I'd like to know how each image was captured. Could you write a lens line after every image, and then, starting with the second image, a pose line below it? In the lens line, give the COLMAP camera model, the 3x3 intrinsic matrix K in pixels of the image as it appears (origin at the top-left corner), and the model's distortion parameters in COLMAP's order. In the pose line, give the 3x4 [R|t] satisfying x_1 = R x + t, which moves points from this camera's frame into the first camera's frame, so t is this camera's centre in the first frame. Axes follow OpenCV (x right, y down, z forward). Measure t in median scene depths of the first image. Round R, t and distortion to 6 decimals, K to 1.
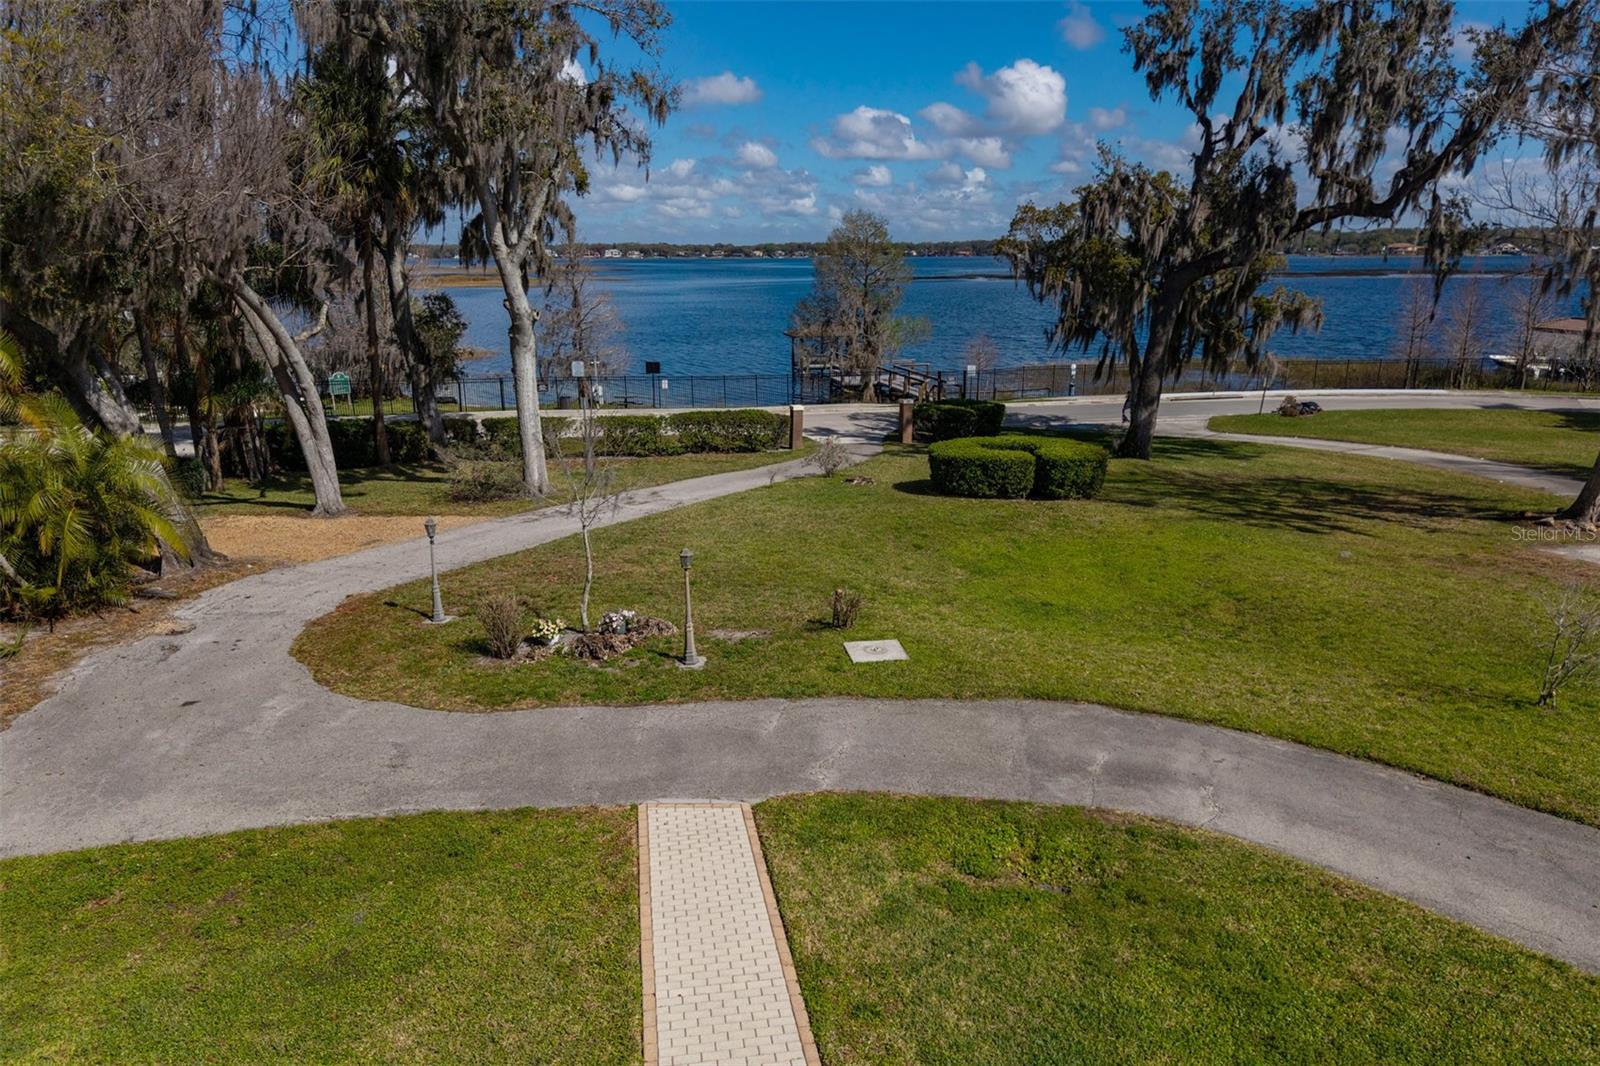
lens RADIAL K [[1073.9, 0, 812.0], [0, 1073.9, 536.0], [0, 0, 1]] dist [0.033466, -0.031428]
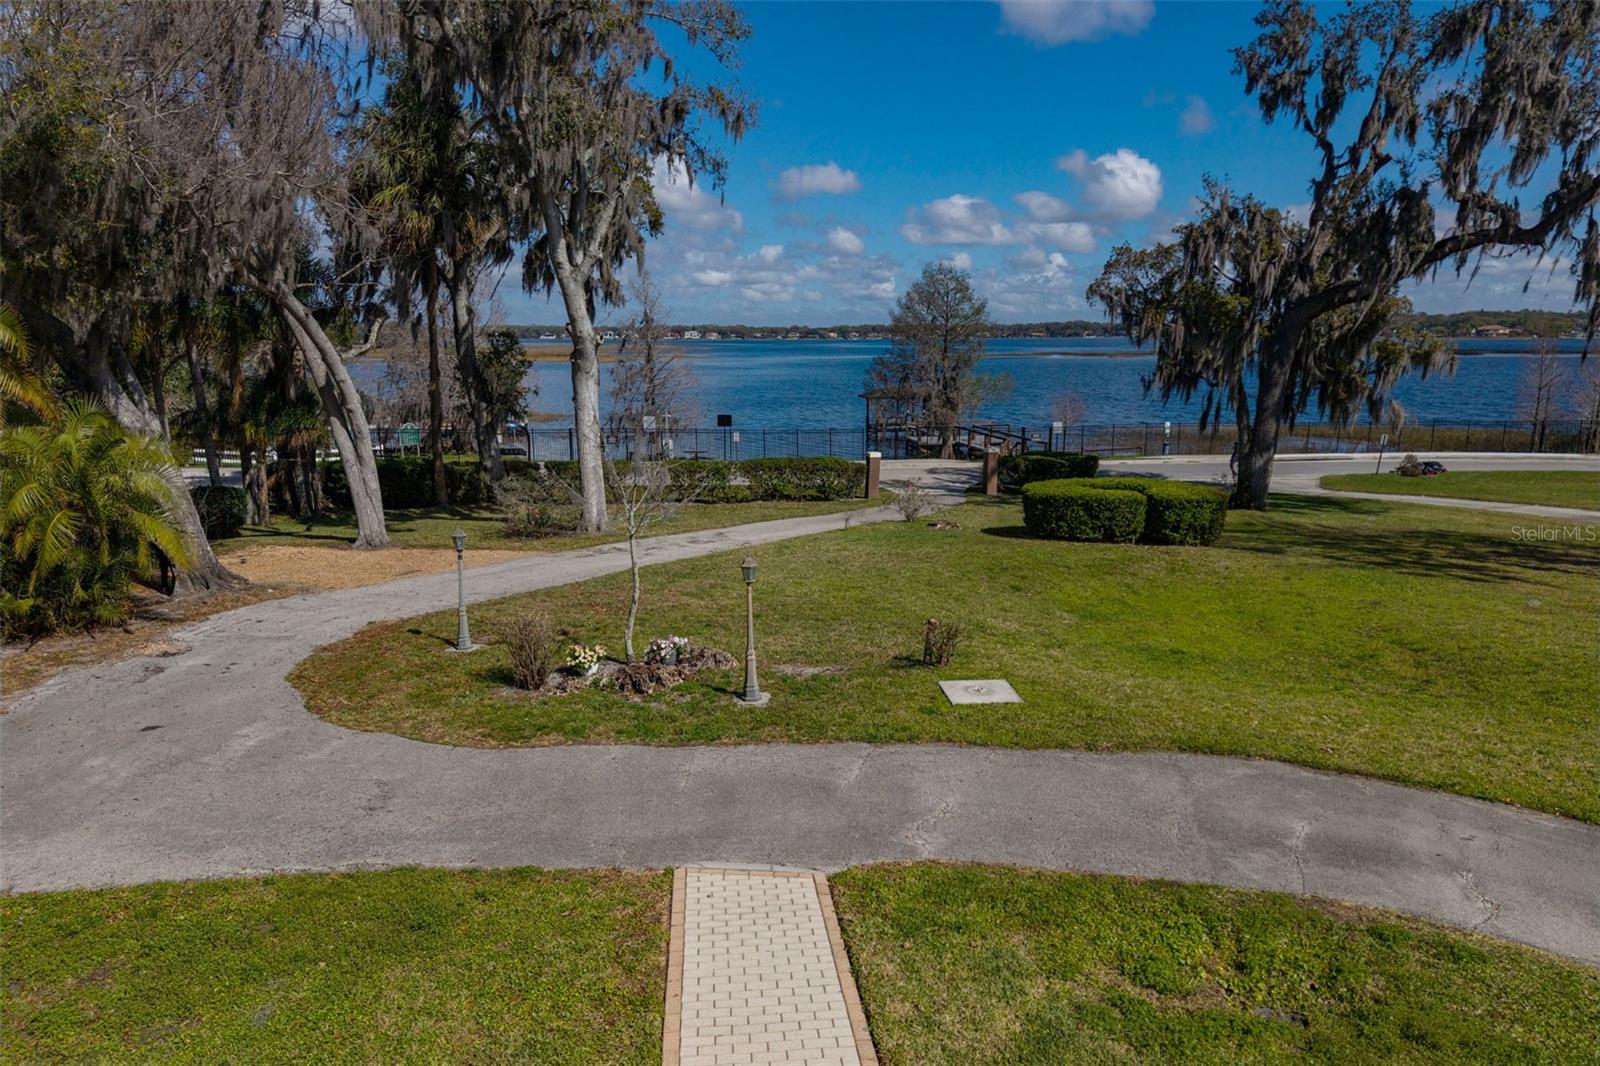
lens RADIAL K [[1073.9, 0, 812.0], [0, 1073.9, 536.0], [0, 0, 1]] dist [0.033466, -0.031428]
pose [[0.997733, 0.016108, -0.065334, -0.009470], [-0.020754, 0.997256, -0.071064, 0.030630], [0.064010, 0.072259, 0.995330, 0.106498]]
